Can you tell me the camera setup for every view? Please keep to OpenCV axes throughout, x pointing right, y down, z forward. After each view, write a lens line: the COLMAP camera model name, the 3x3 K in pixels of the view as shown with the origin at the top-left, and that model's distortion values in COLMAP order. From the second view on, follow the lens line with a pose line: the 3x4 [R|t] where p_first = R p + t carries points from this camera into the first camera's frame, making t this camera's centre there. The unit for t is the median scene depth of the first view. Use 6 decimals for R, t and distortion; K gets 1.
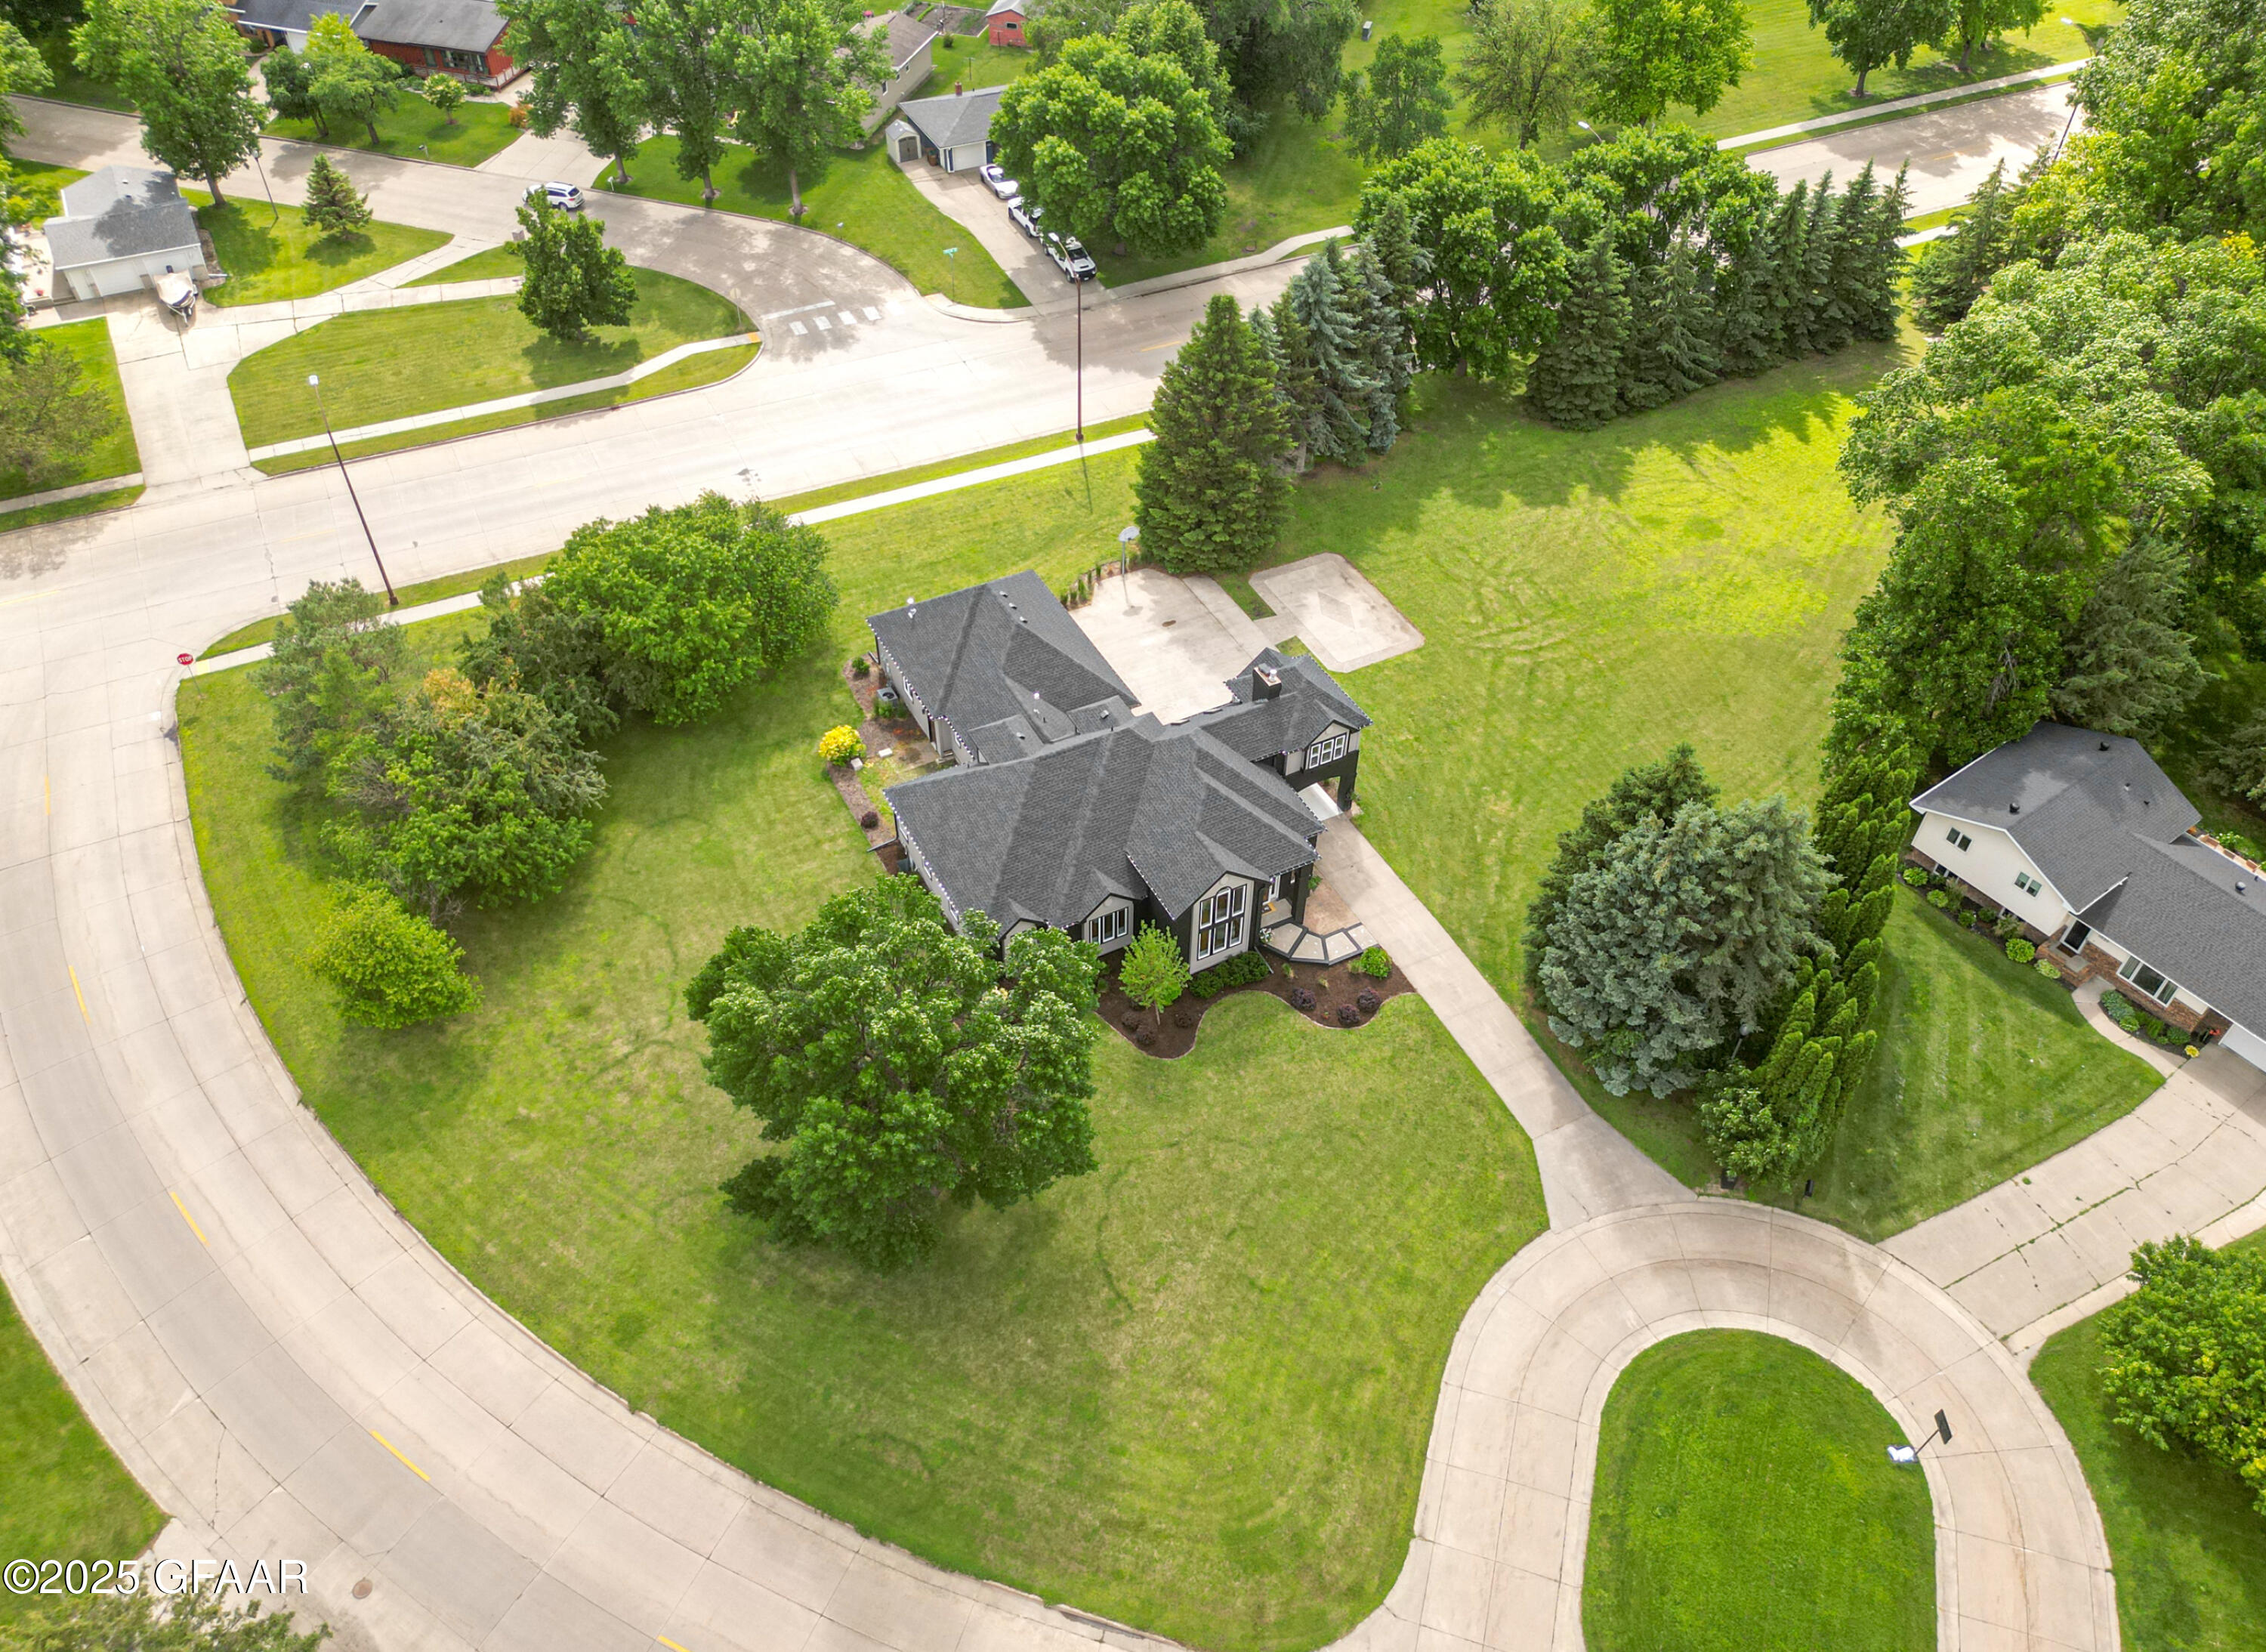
lens RADIAL K [[1679.5, 0, 1132.4], [0, 1679.5, 861.0], [0, 0, 1]] dist [0.073889, -0.081811]
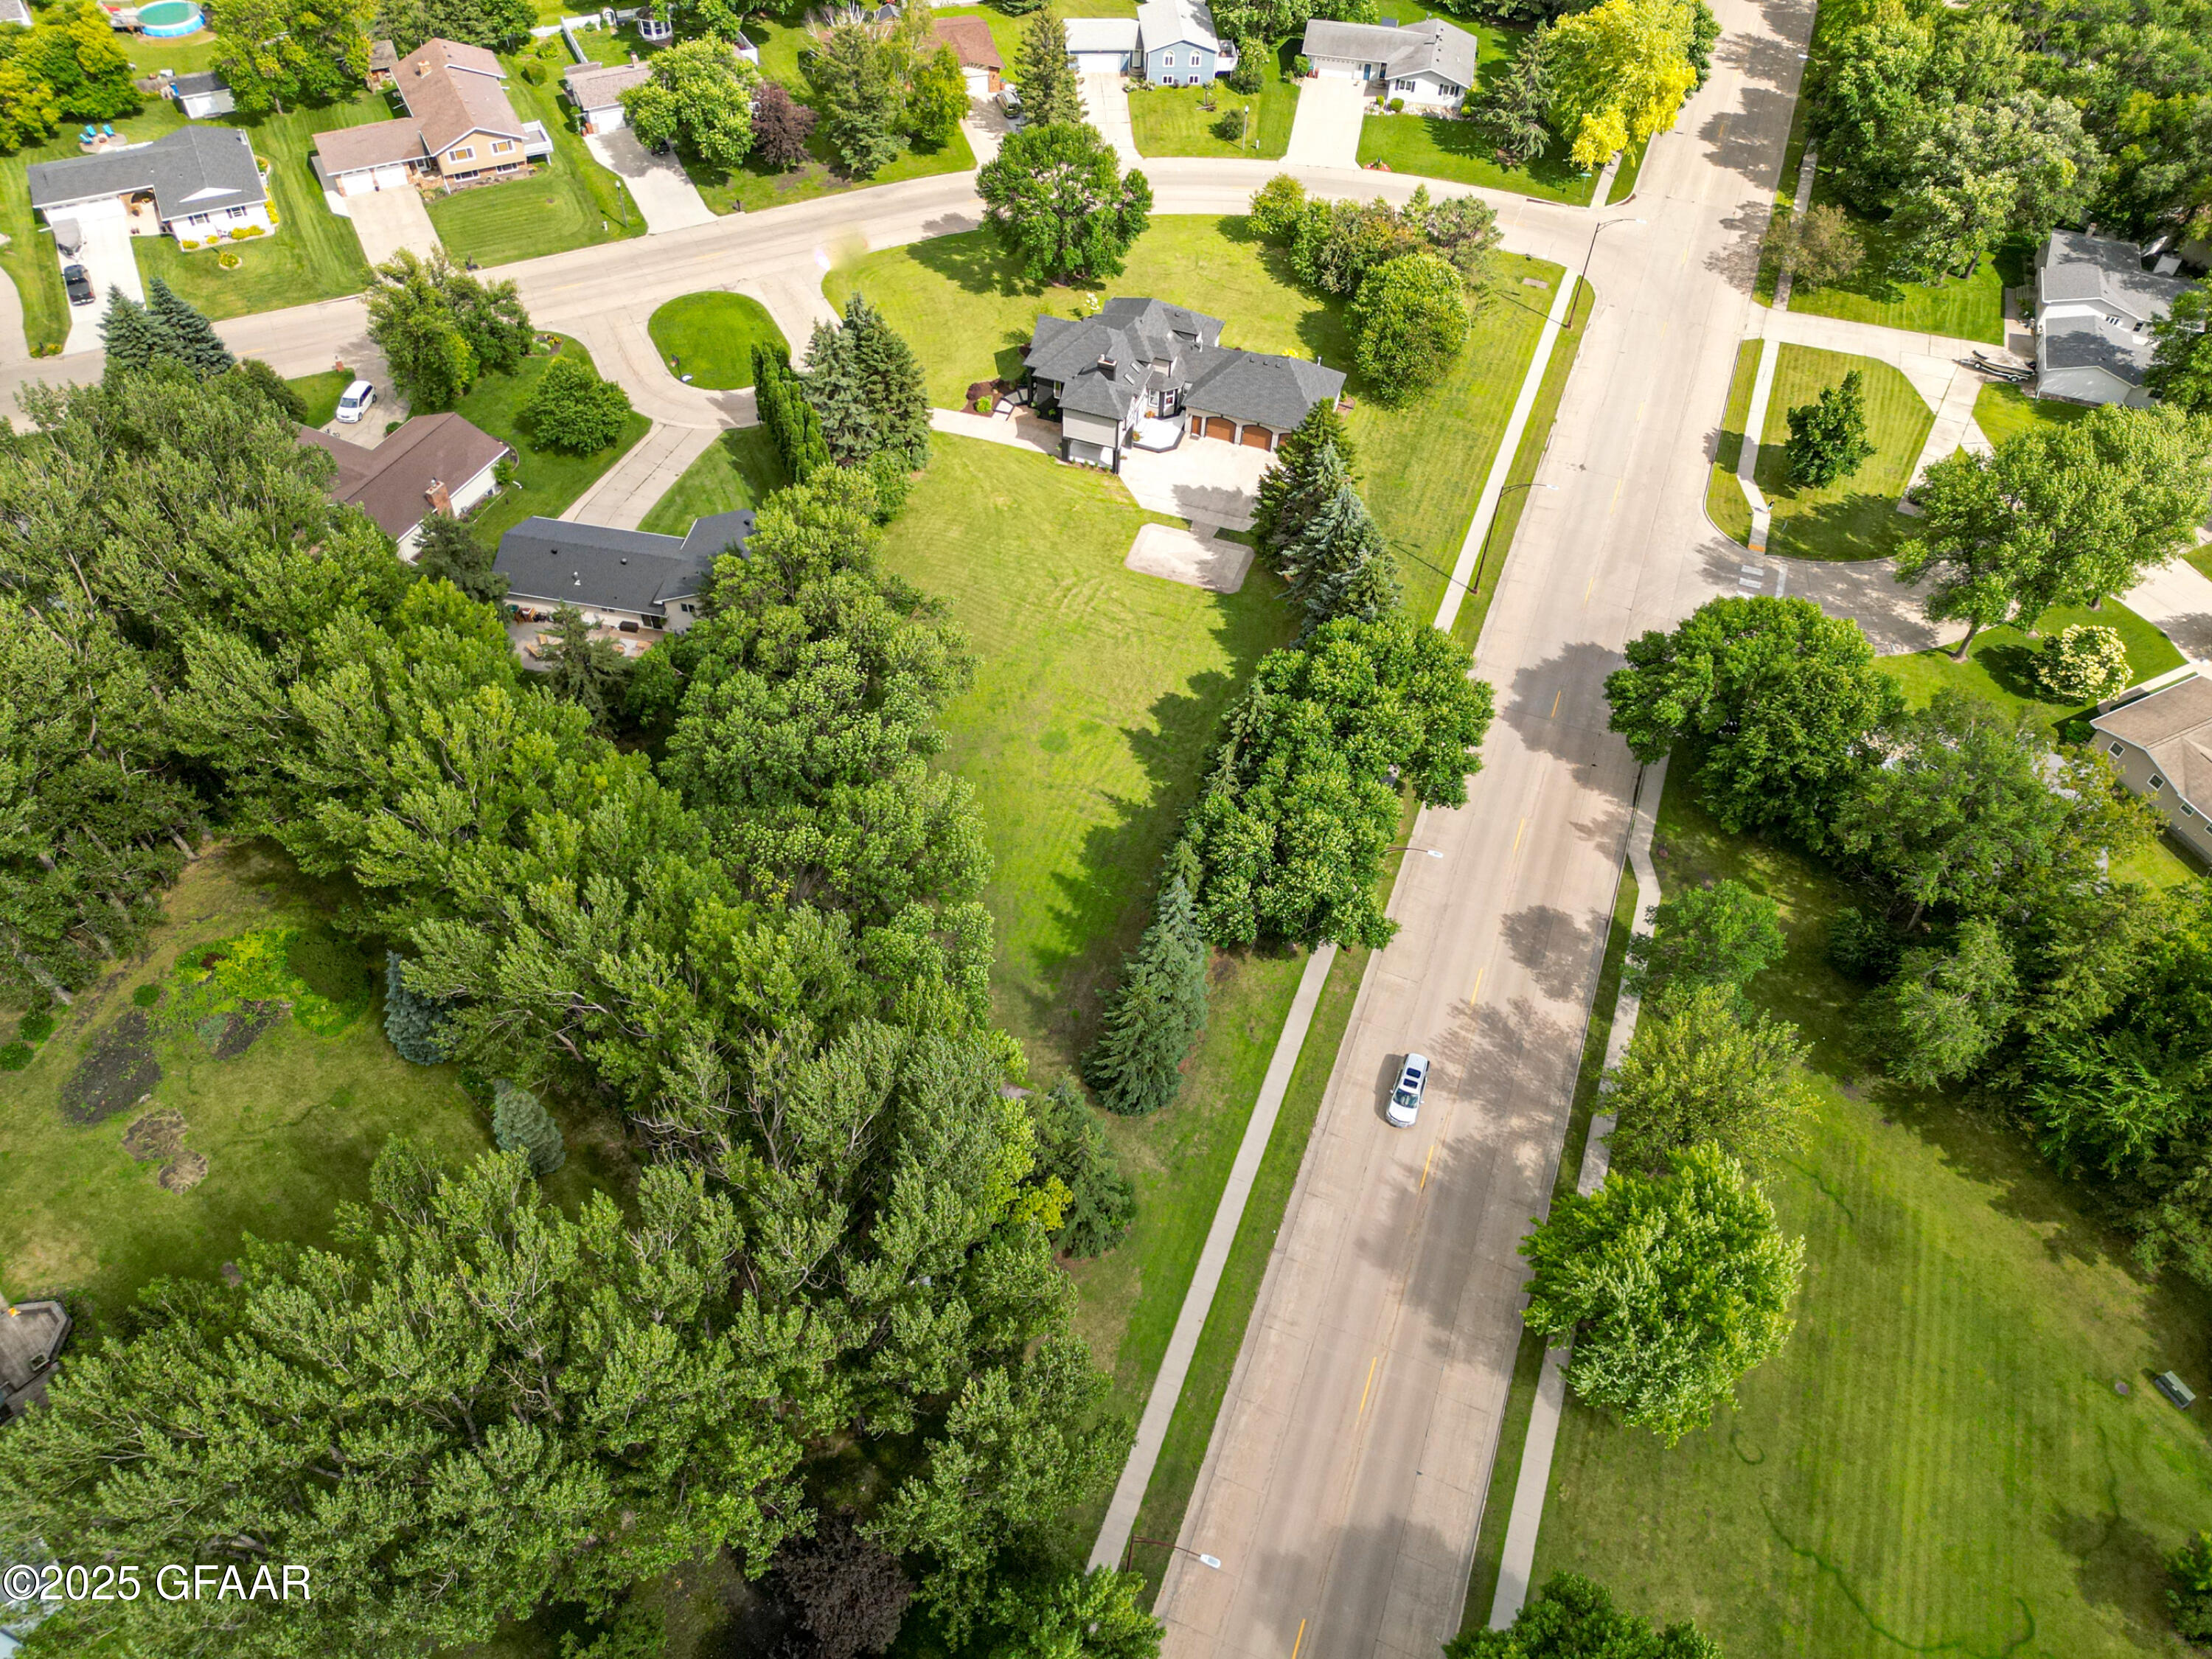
lens RADIAL K [[1614.5, 0, 1102.6], [0, 1614.5, 824.7], [0, 0, 1]] dist [0.067863, -0.061565]
pose [[-0.725286, 0.498048, -0.475298, 1.176655], [-0.521155, 0.053915, 0.851757, -1.588345], [0.449842, 0.865472, 0.220456, 1.045487]]
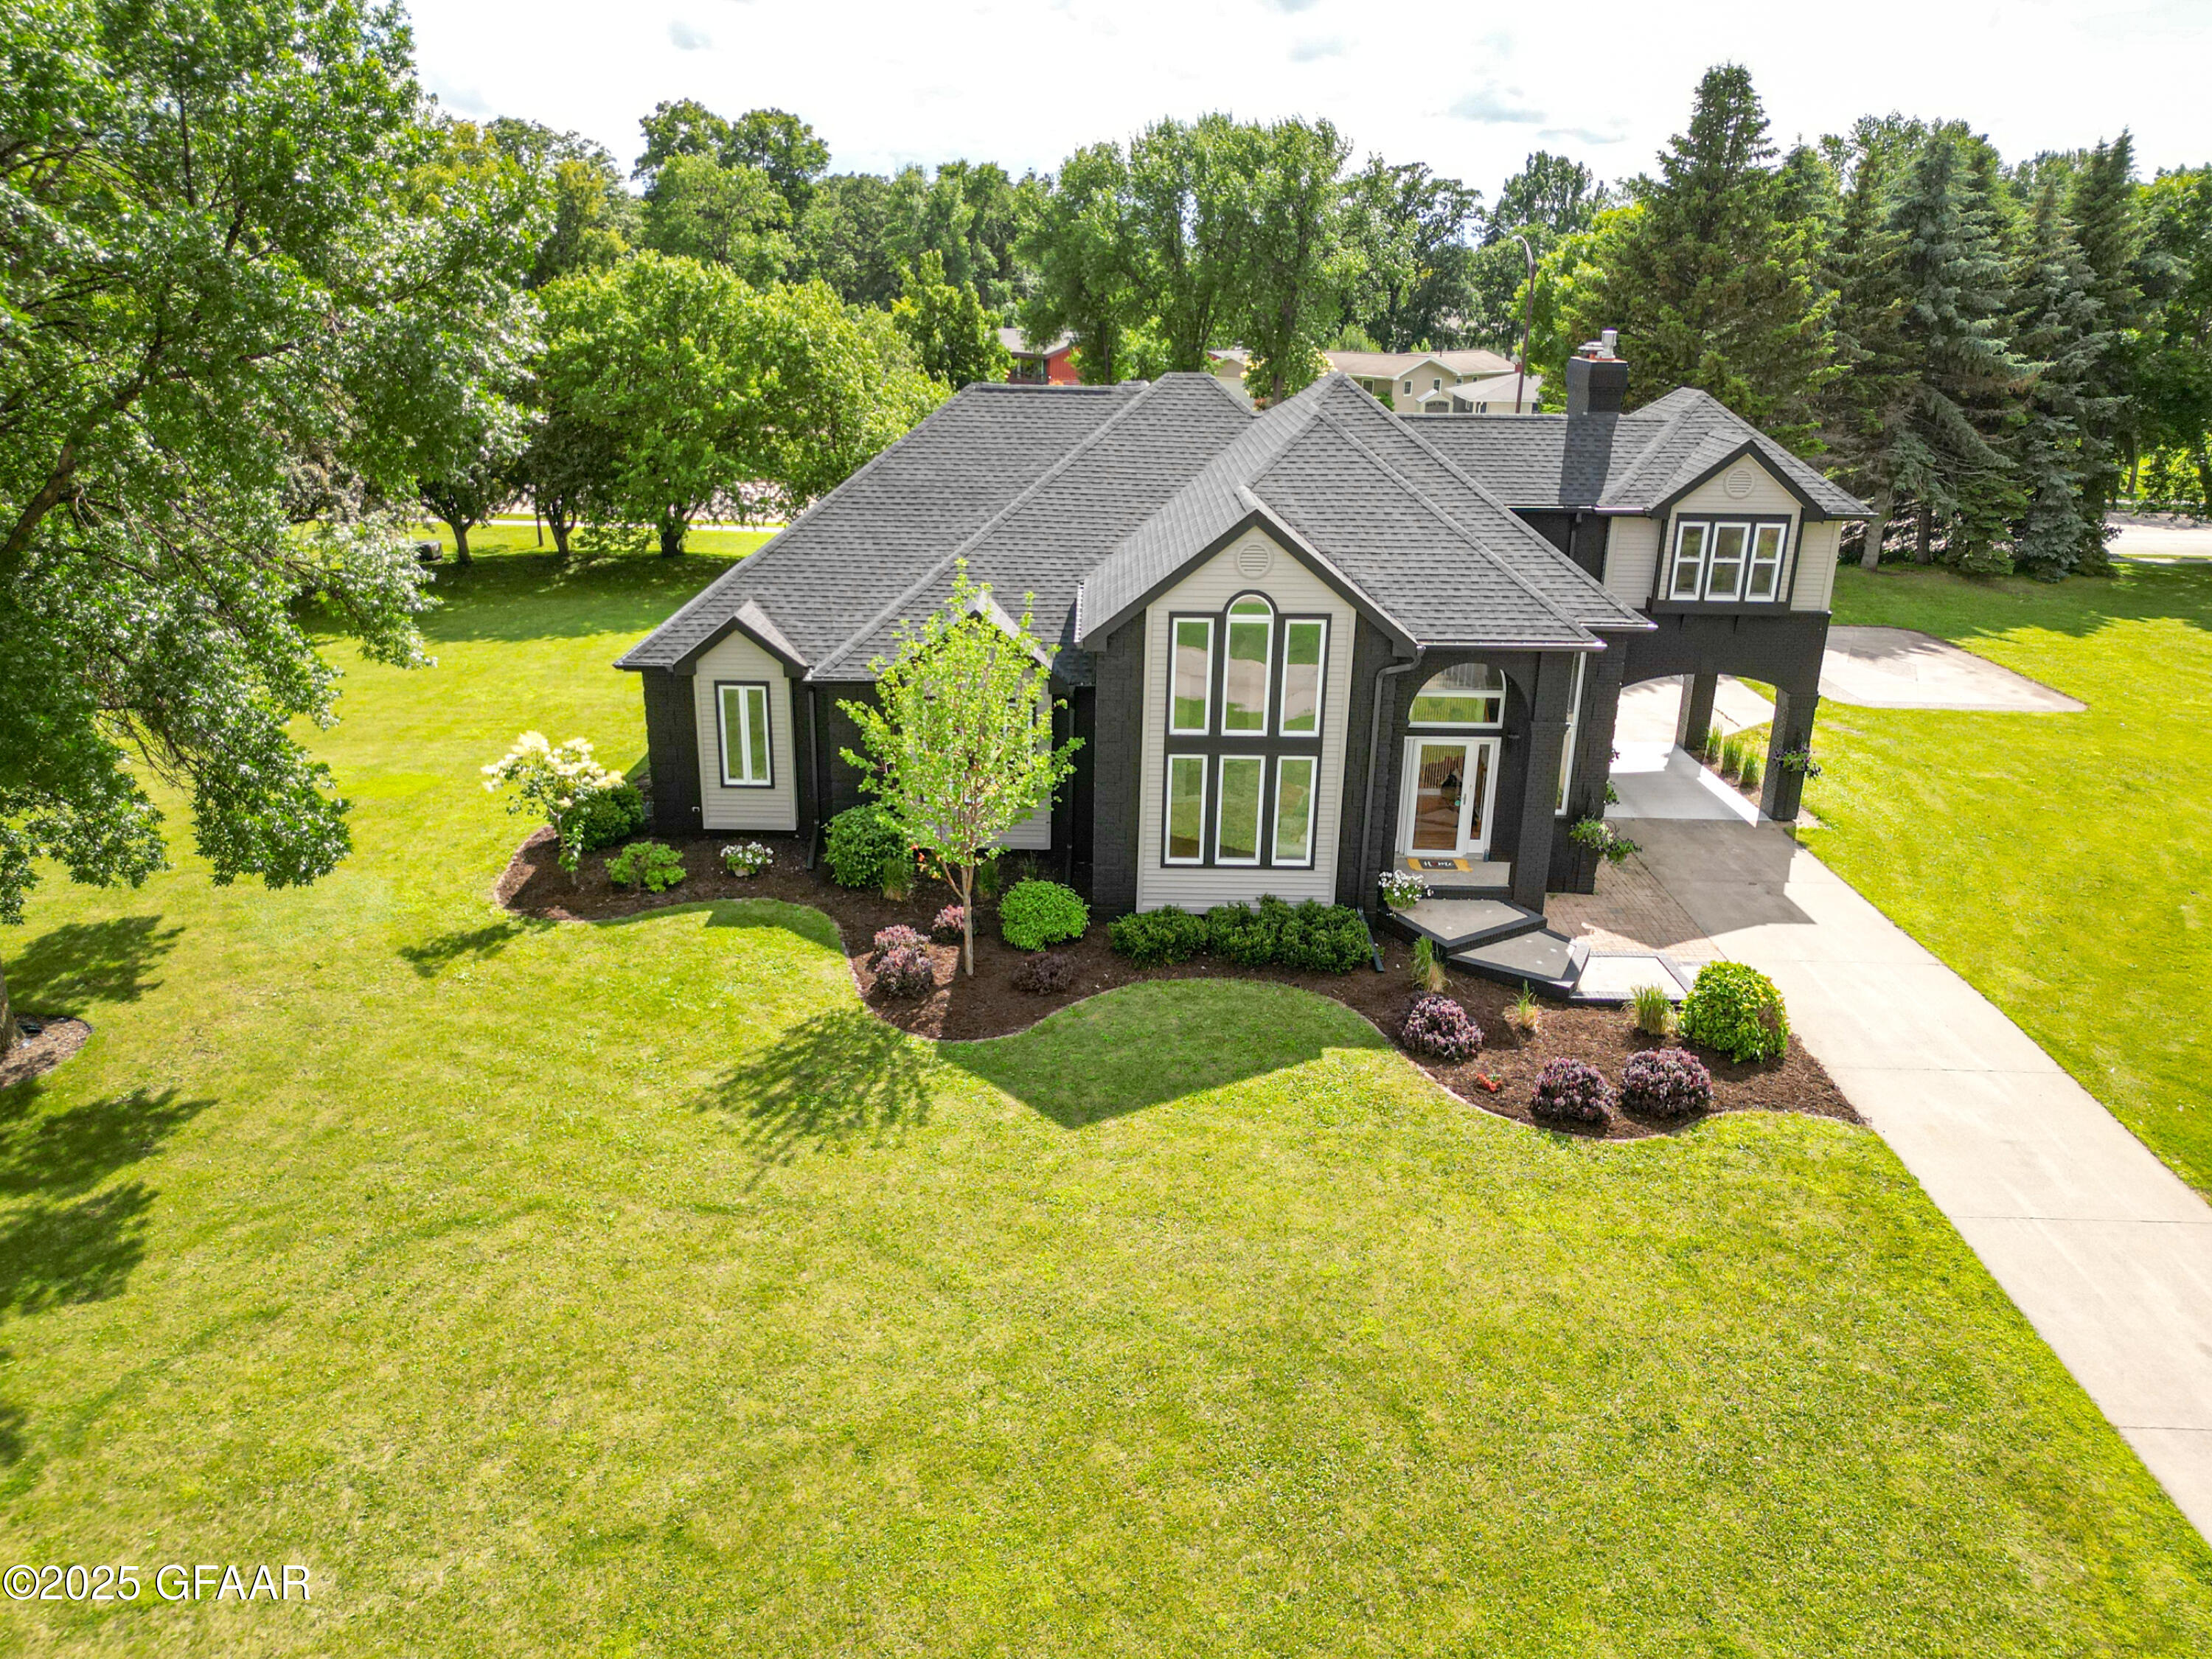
lens RADIAL K [[1614.5, 0, 1102.6], [0, 1614.5, 824.7], [0, 0, 1]] dist [0.067863, -0.061565]
pose [[0.888413, 0.154788, -0.432160, 0.161413], [-0.333879, 0.863977, -0.376920, 0.172551], [0.315034, 0.479150, 0.819249, 0.697272]]
